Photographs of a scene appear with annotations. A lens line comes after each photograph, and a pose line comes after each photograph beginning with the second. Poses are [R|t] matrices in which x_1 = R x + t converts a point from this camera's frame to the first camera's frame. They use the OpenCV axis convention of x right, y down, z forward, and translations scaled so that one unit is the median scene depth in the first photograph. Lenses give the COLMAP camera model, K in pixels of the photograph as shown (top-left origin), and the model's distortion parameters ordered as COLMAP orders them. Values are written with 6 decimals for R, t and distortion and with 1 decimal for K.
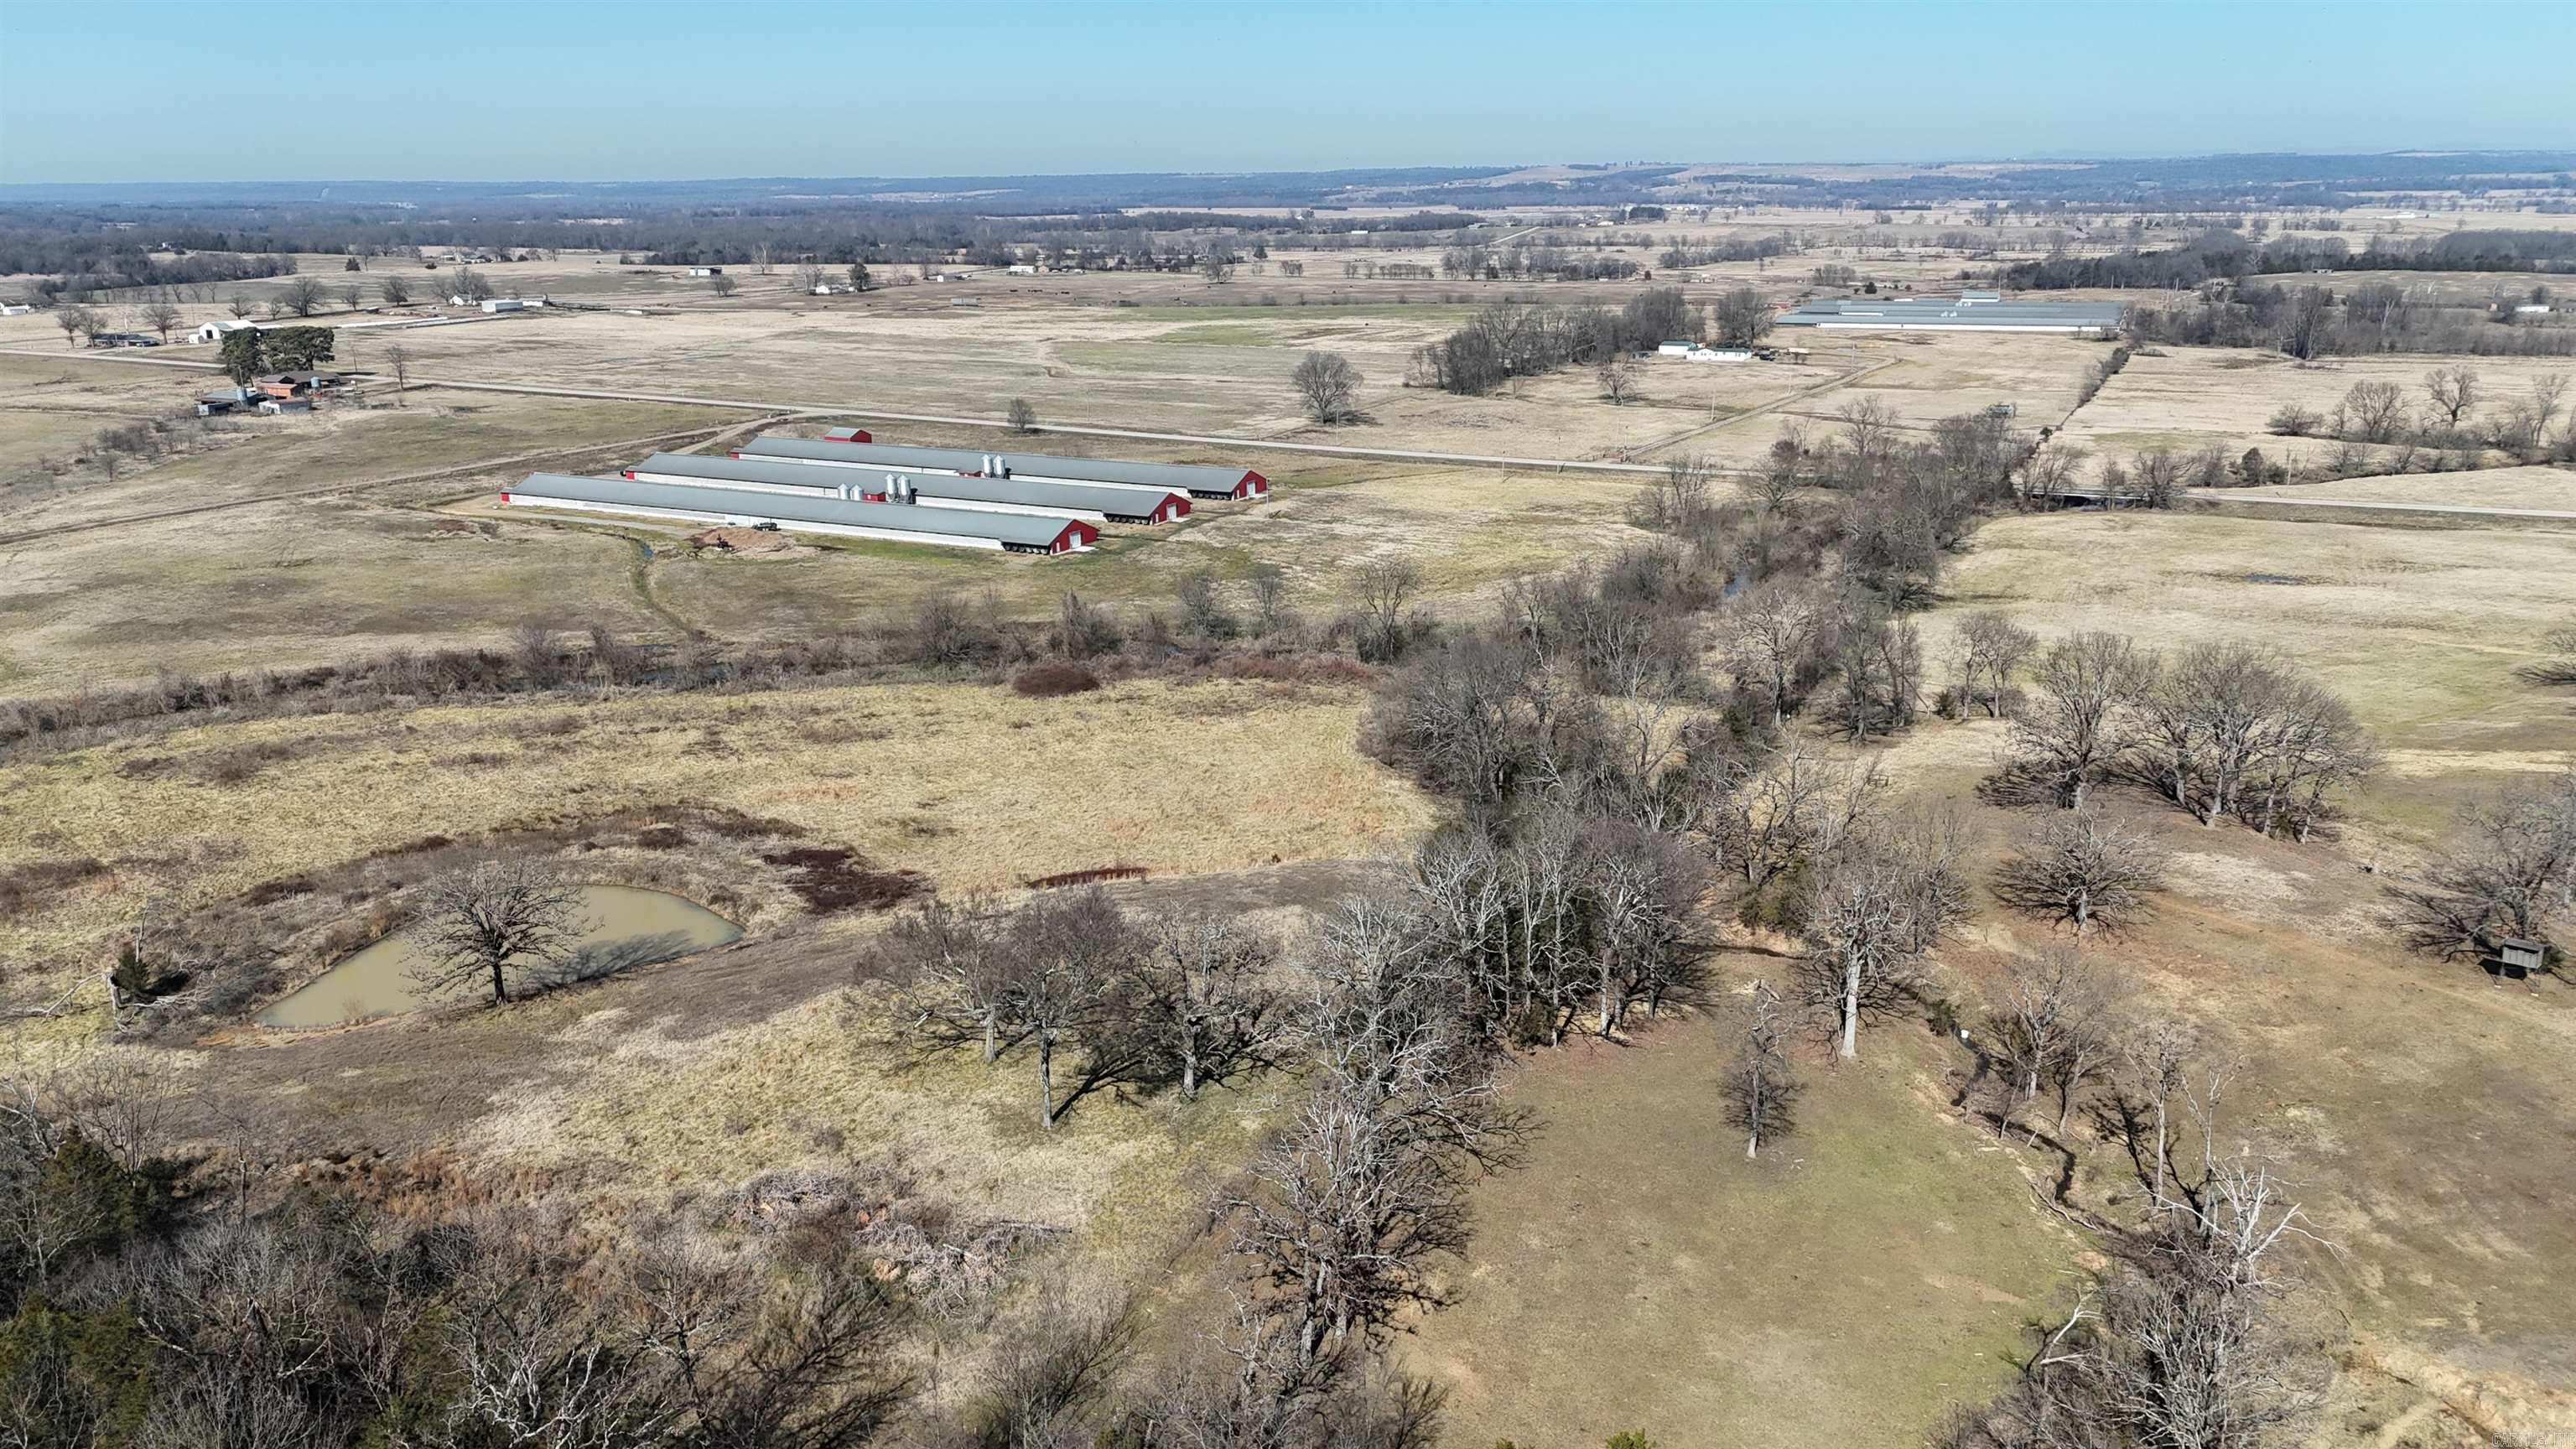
lens RADIAL K [[1921.6, 0, 1278.0], [0, 1921.6, 739.1], [0, 0, 1]] dist [0.088126, -0.082162]
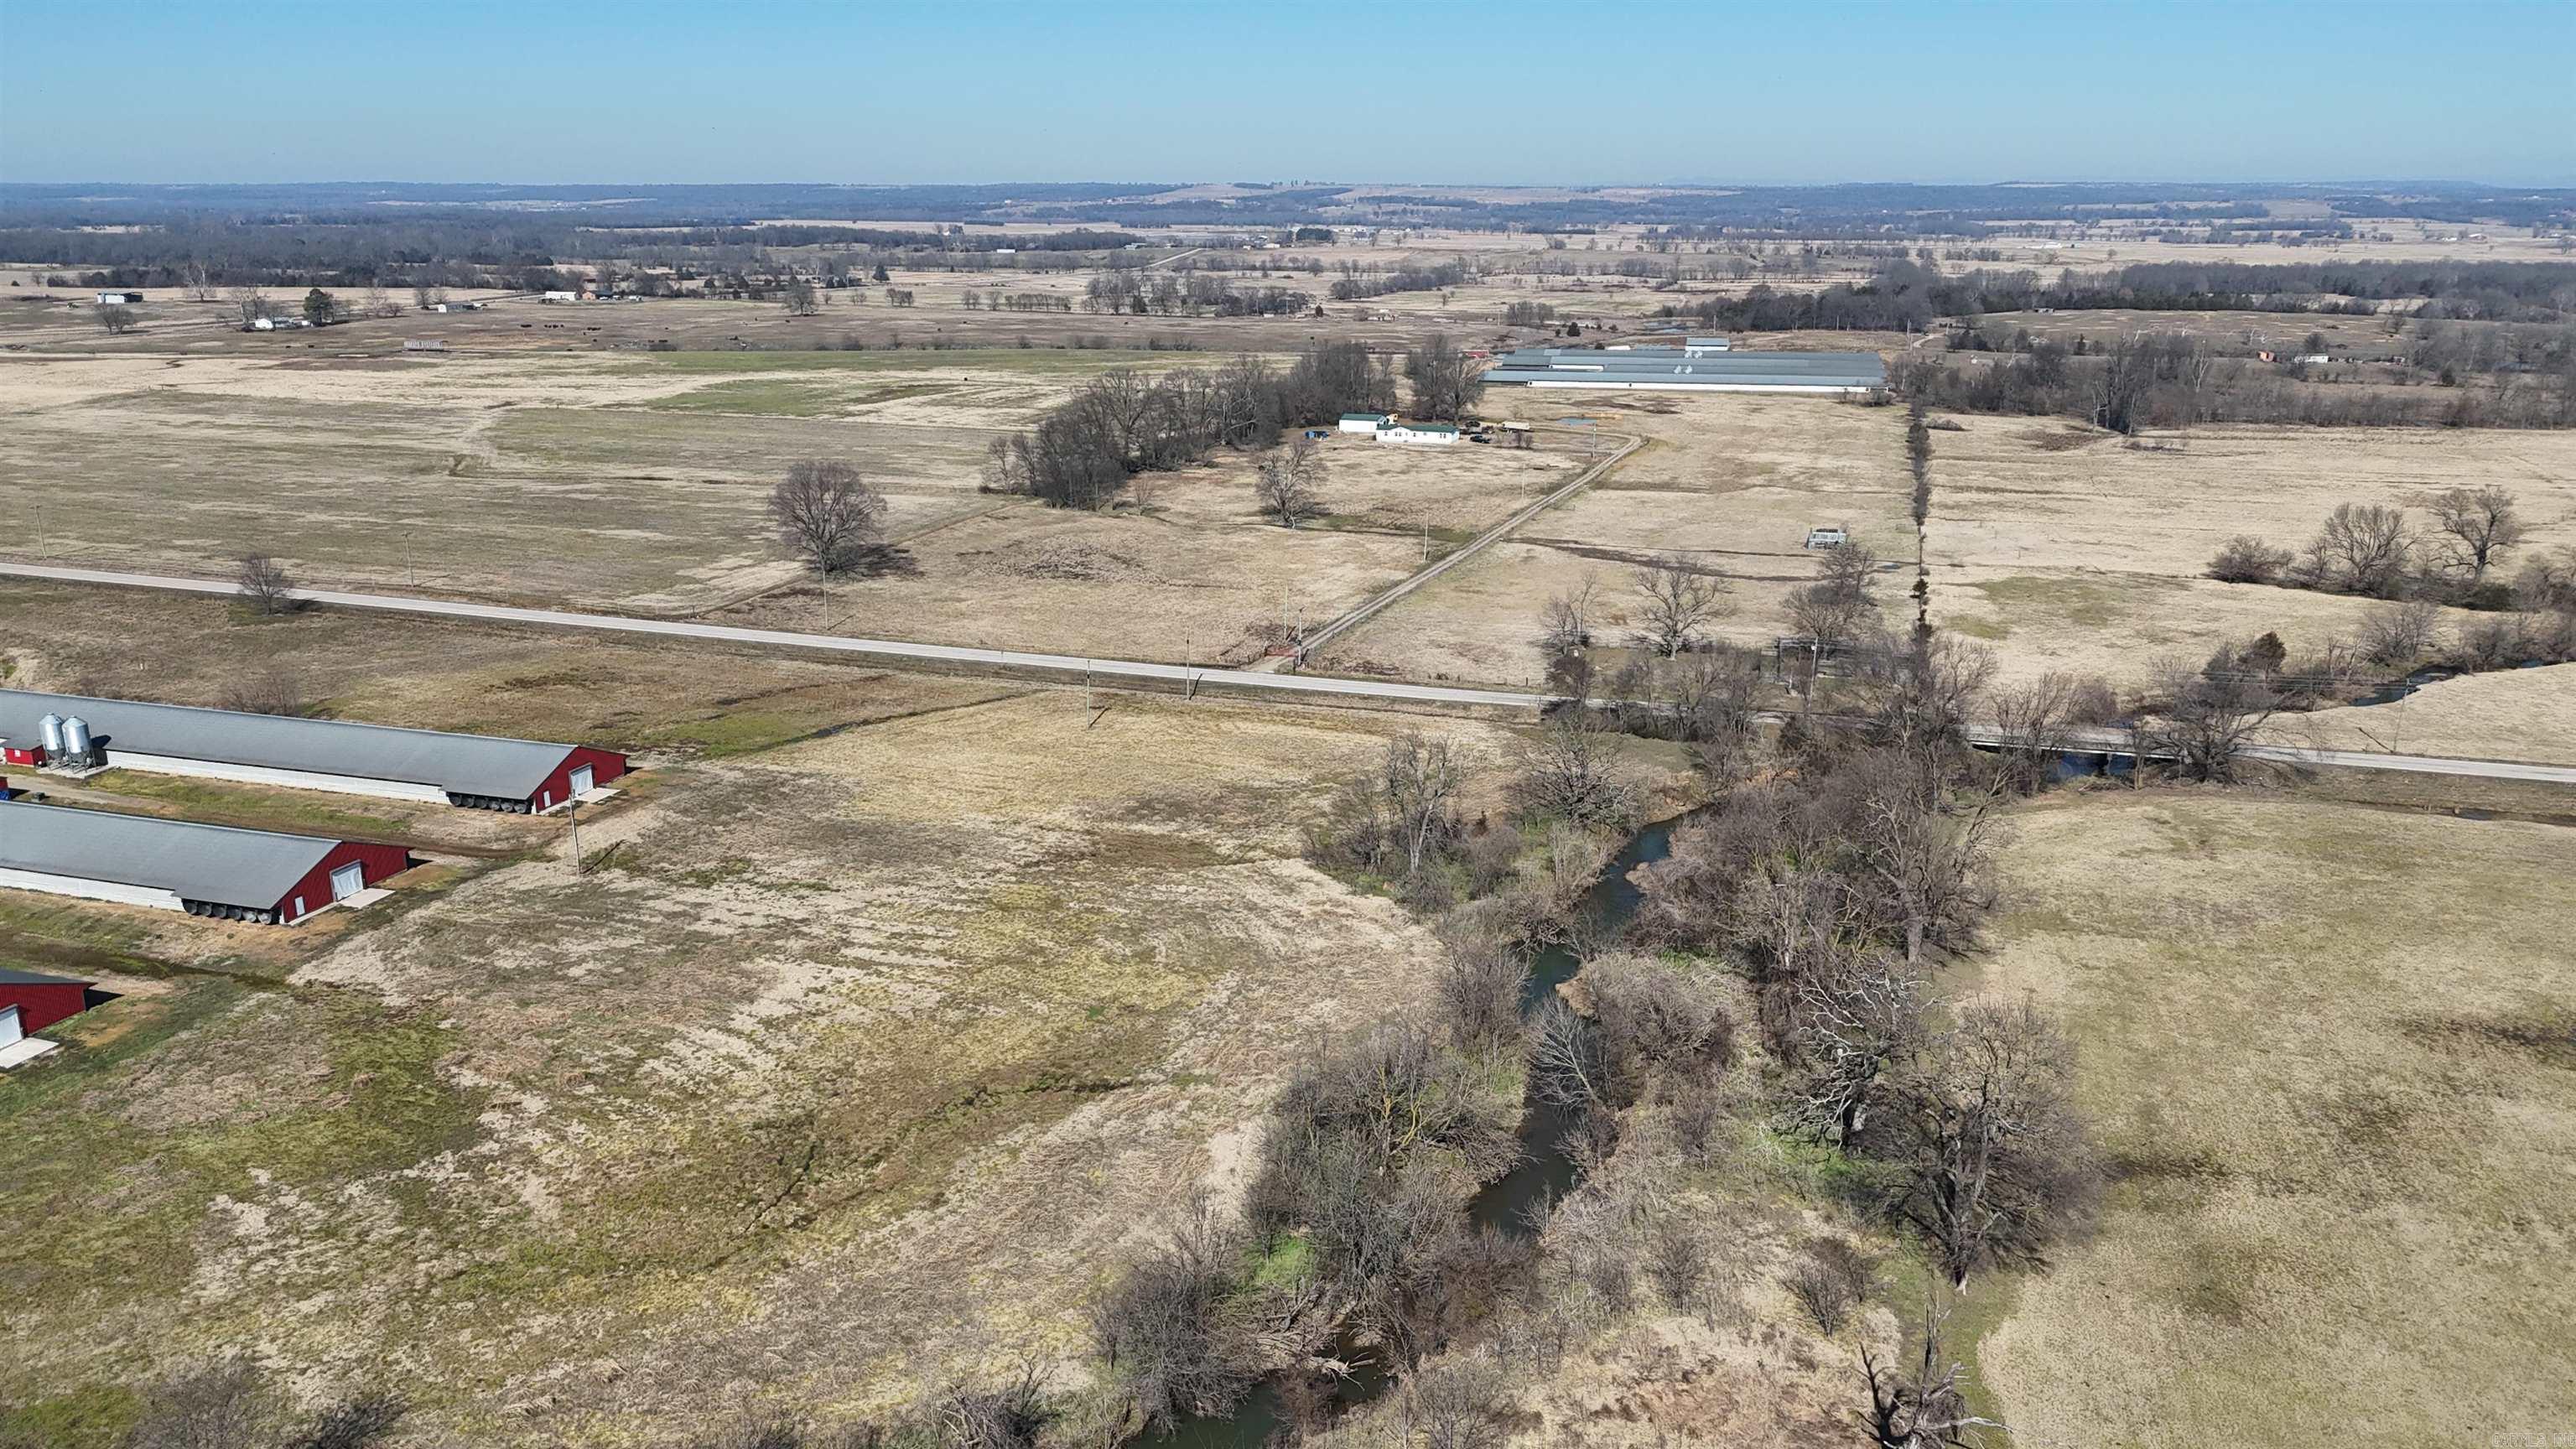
lens RADIAL K [[1921.6, 0, 1287.2], [0, 1921.6, 739.4], [0, 0, 1]] dist [0.088126, -0.082162]
pose [[0.985841, -0.035085, 0.163970, 0.034988], [0.036318, 0.999330, -0.004527, -0.053557], [-0.163701, 0.010418, 0.986455, 0.186590]]
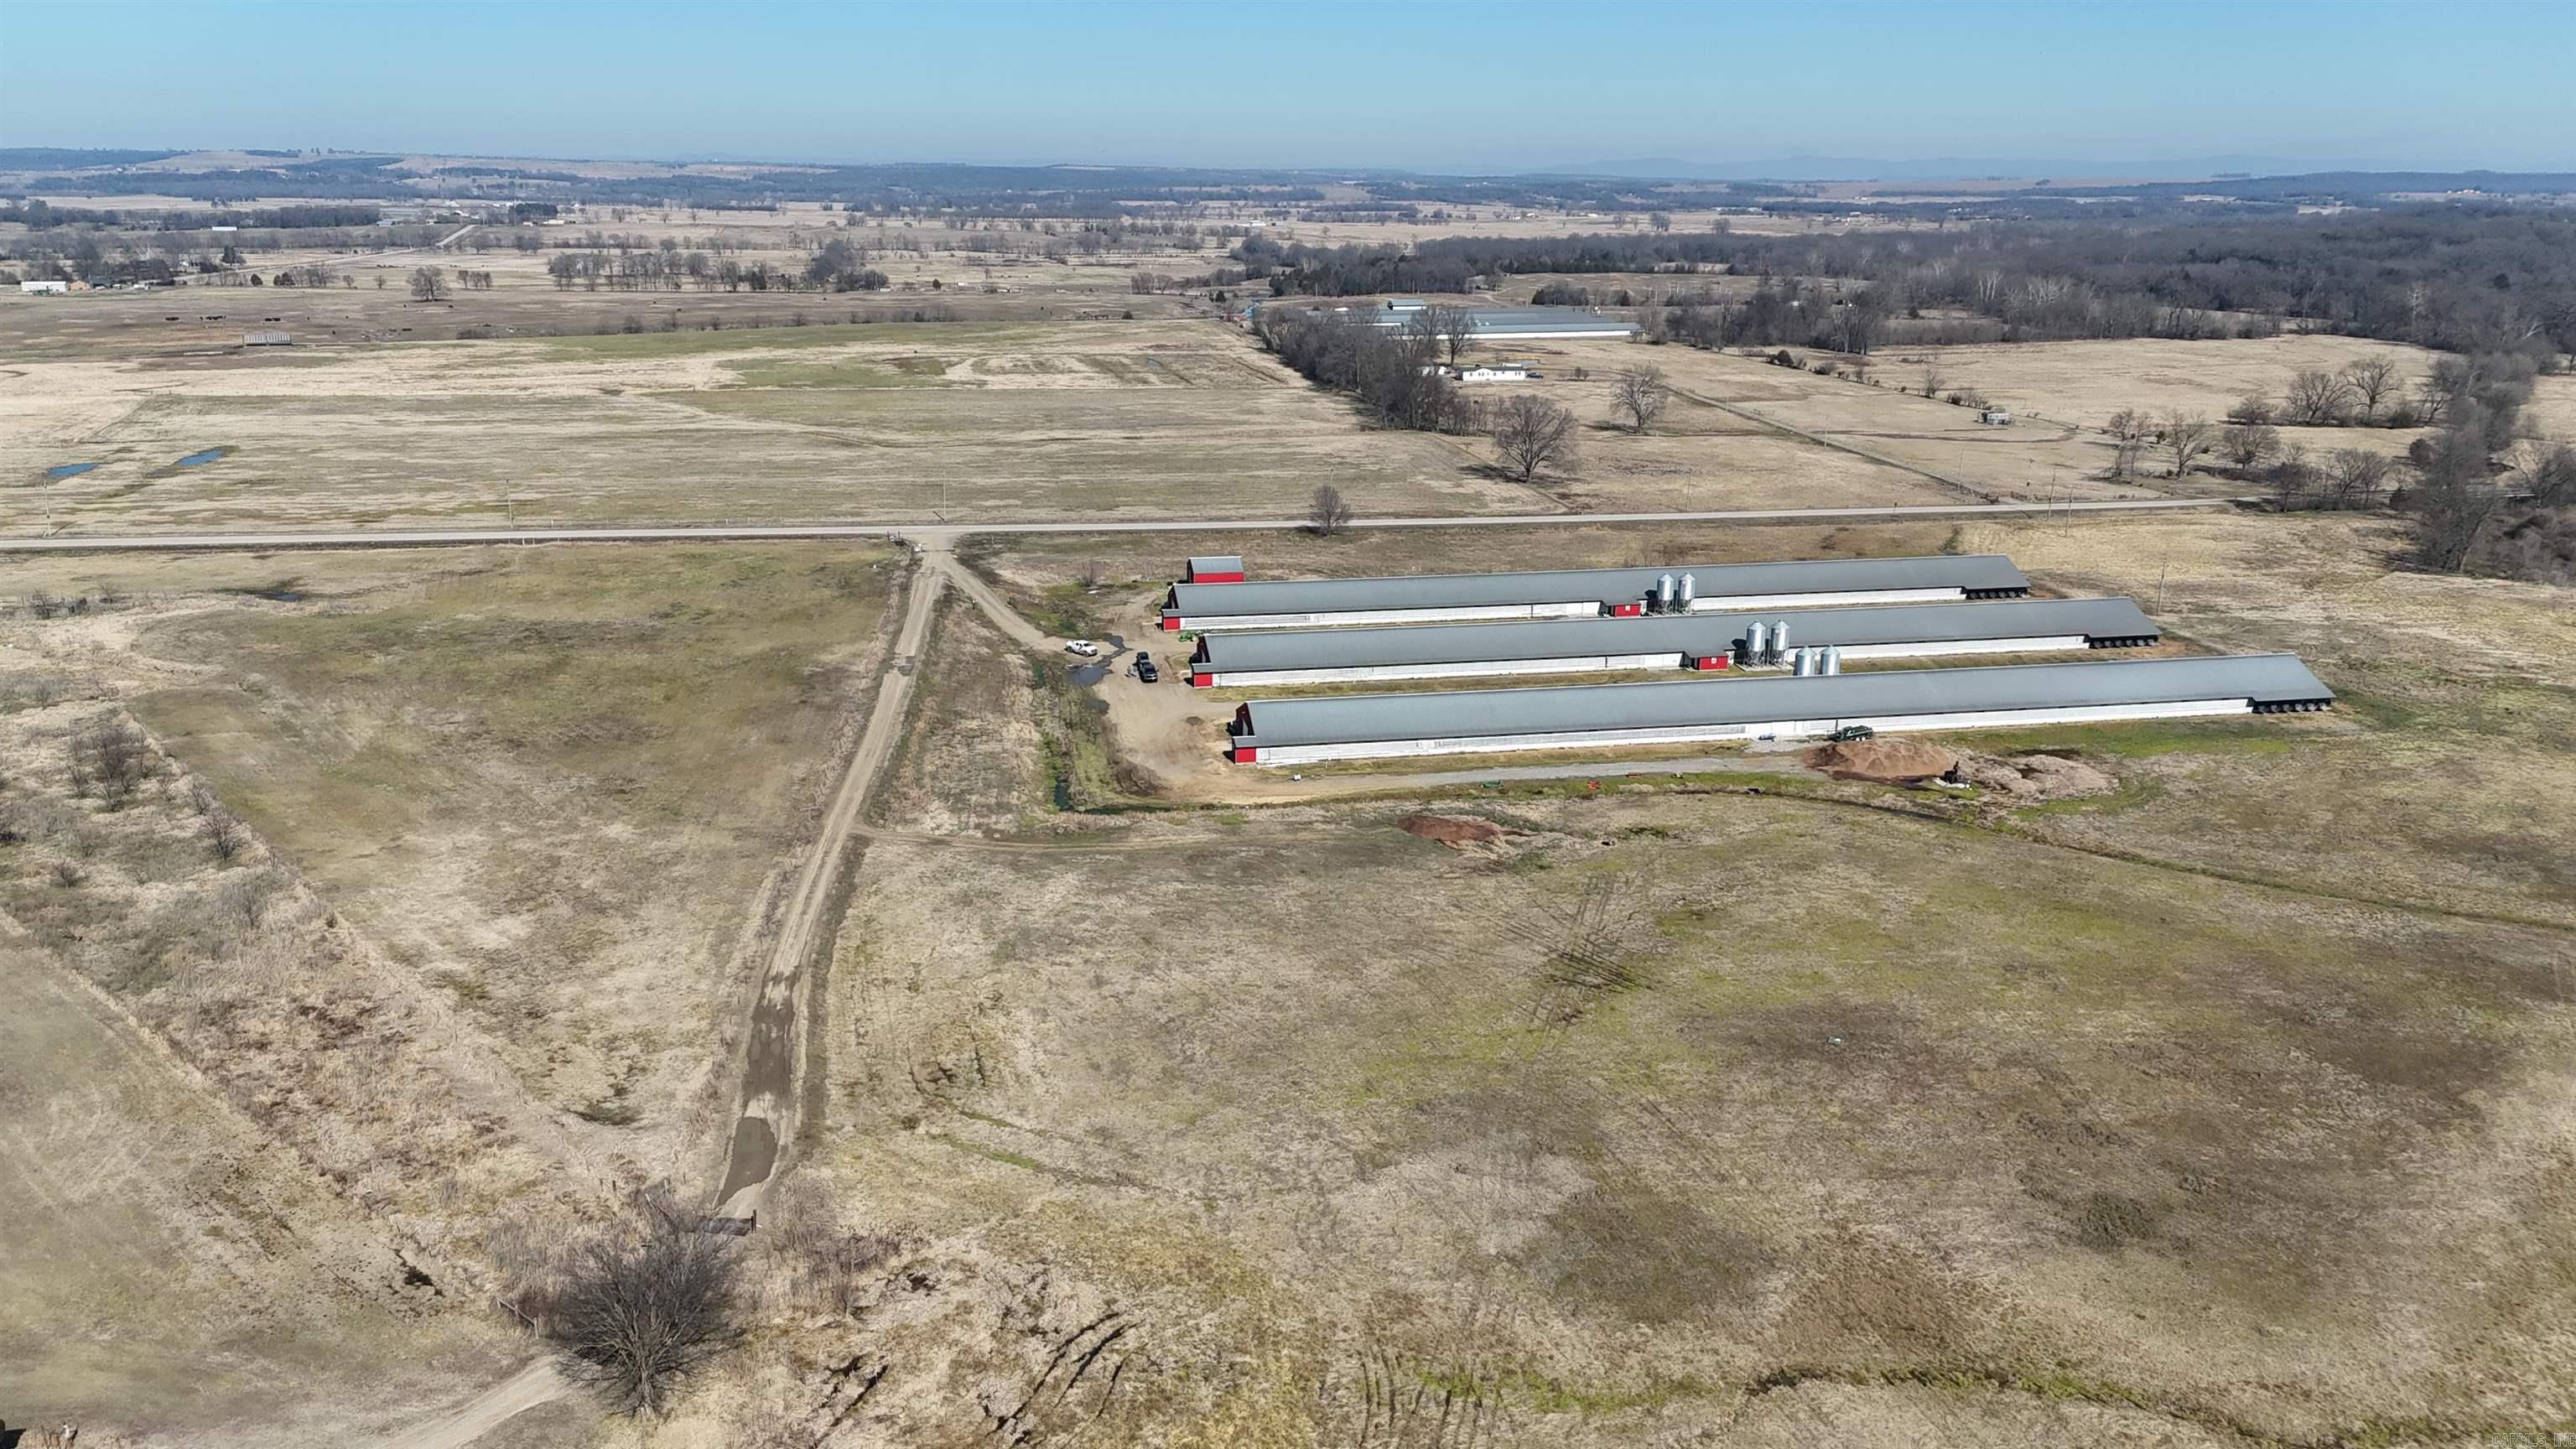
lens RADIAL K [[1921.6, 0, 1276.9], [0, 1921.6, 723.5], [0, 0, 1]] dist [0.088126, -0.082162]
pose [[0.793698, -0.154076, 0.588476, -0.285133], [0.158007, 0.986405, 0.045153, -0.062167], [-0.587432, 0.057145, 0.807253, 0.221886]]
